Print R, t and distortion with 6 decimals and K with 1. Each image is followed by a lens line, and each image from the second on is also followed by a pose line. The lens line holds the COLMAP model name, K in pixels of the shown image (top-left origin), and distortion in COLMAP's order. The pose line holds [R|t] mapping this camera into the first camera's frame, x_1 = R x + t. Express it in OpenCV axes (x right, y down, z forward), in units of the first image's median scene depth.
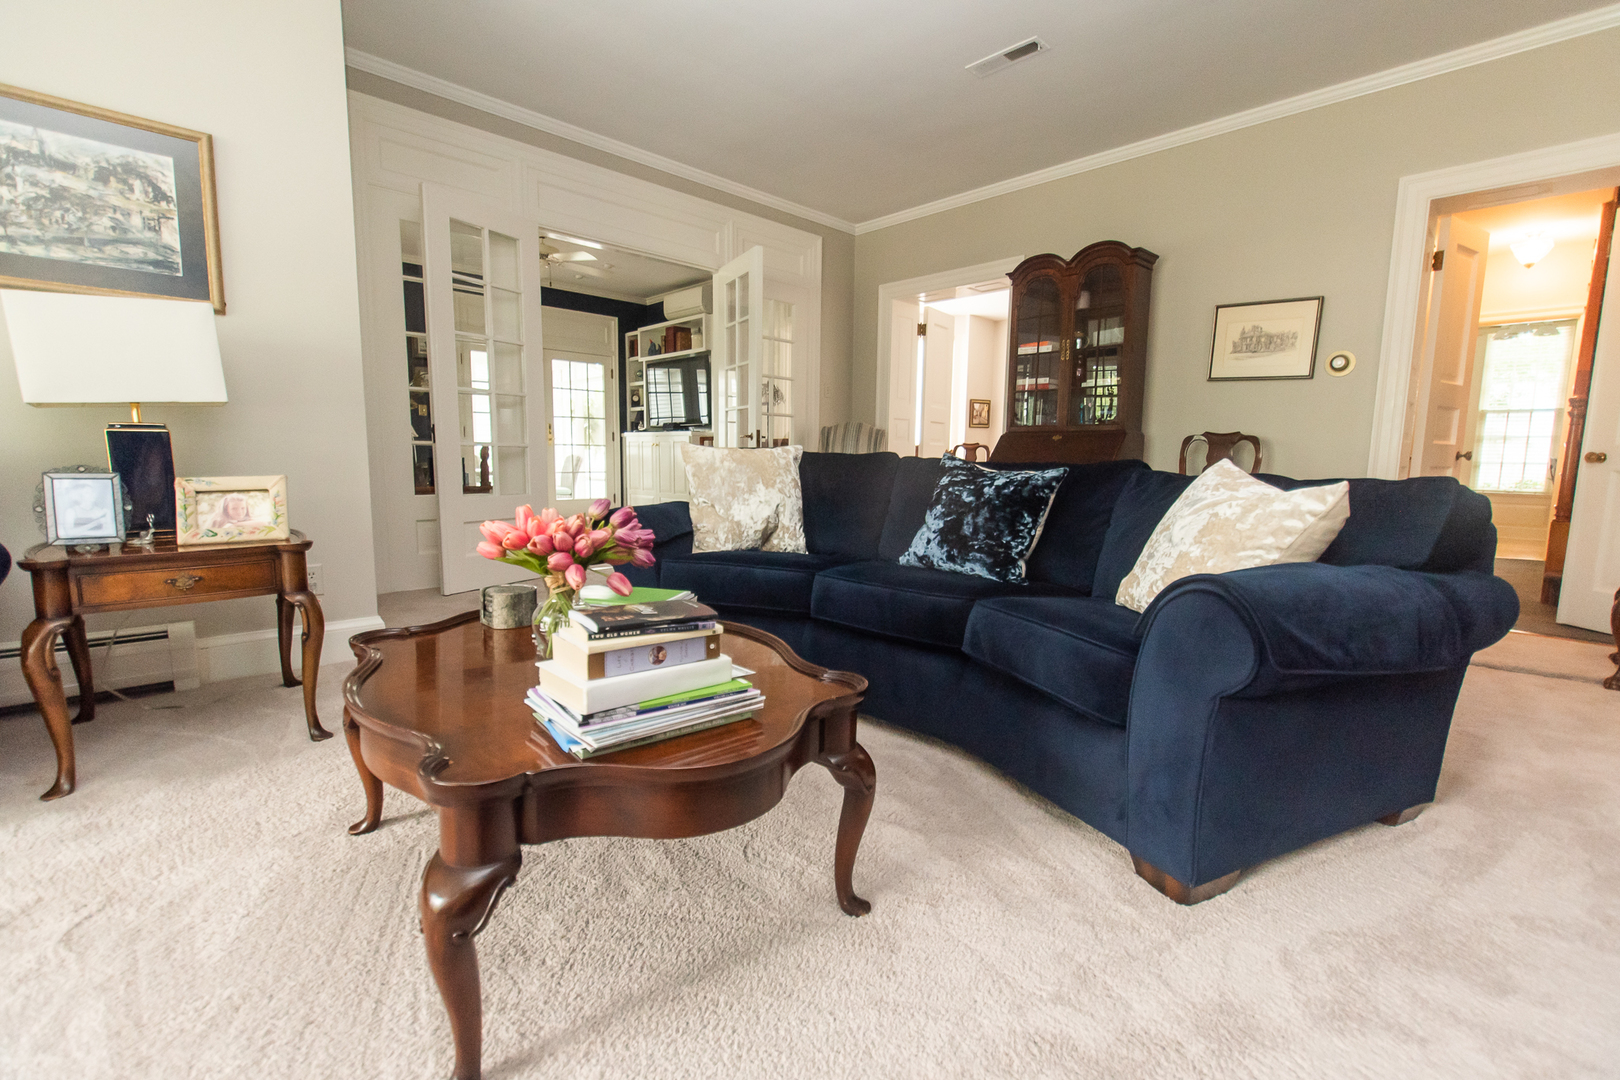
lens RADIAL K [[703.4, 0, 808.9], [0, 703.4, 546.0], [0, 0, 1]] dist [-0.015782, -0.004261]
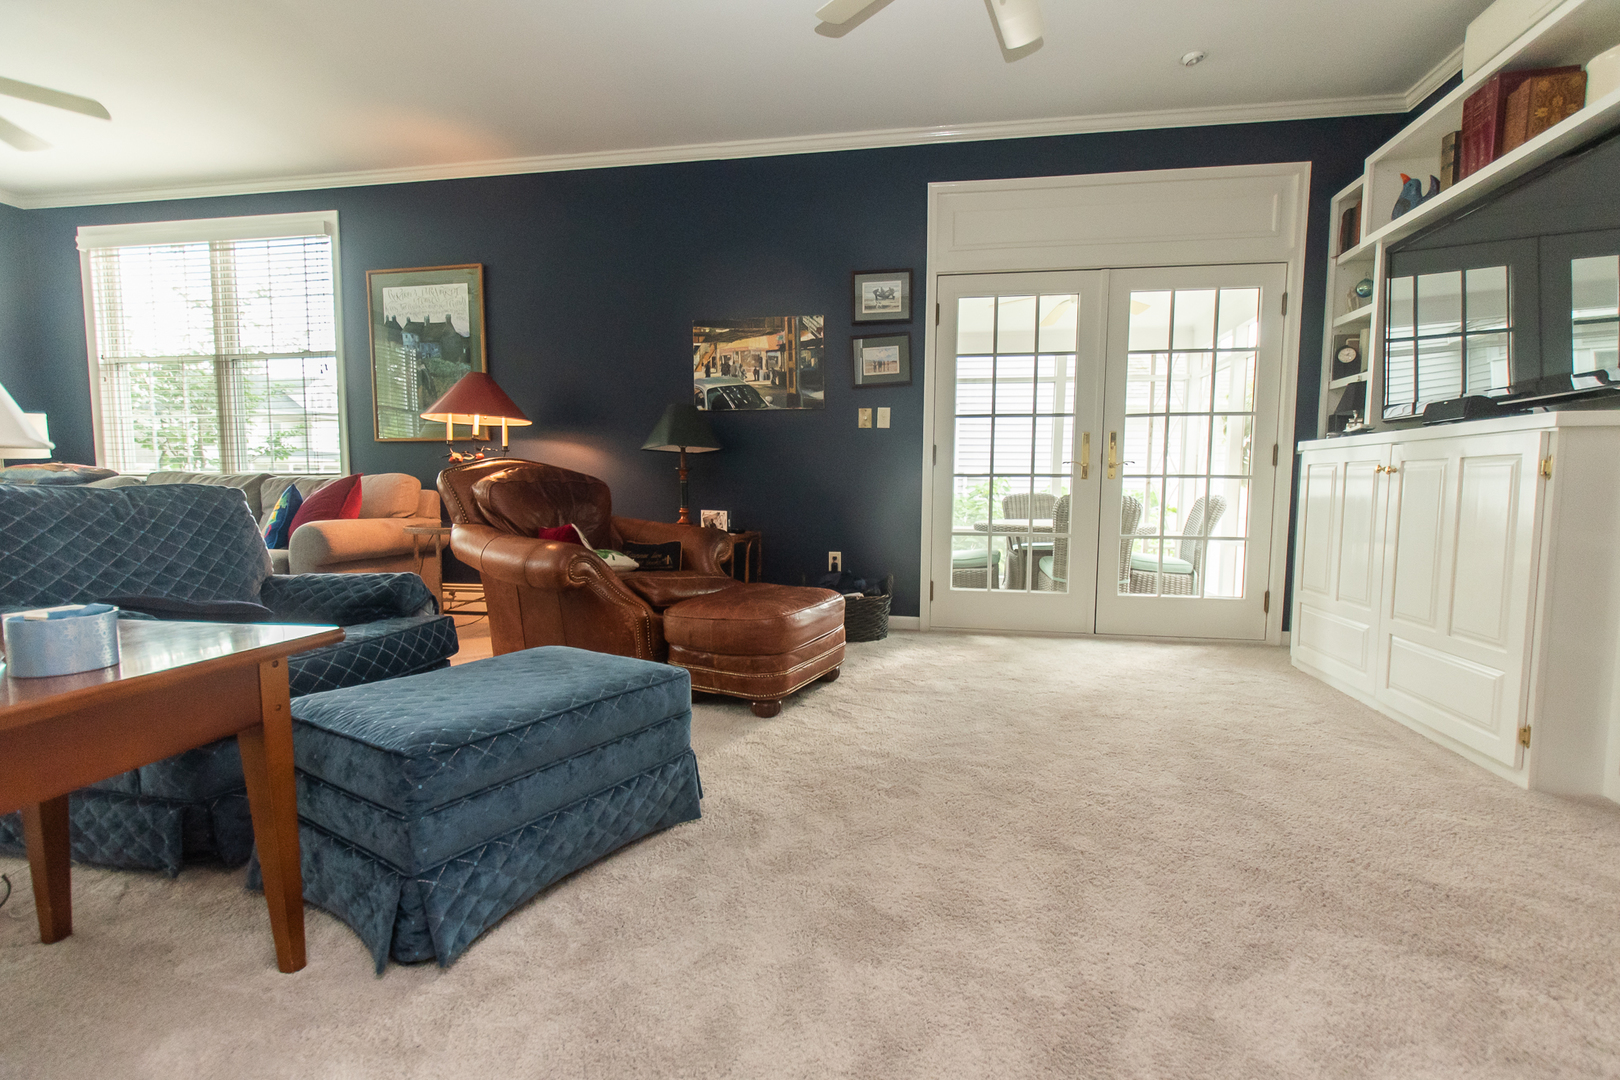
lens RADIAL K [[703.4, 0, 798.4], [0, 703.4, 551.7], [0, 0, 1]] dist [-0.015782, -0.004261]
pose [[0.587345, 0.064777, -0.806740, -0.109126], [-0.100893, 0.994877, 0.006429, -0.074312], [0.803024, 0.077618, 0.590871, 0.544805]]
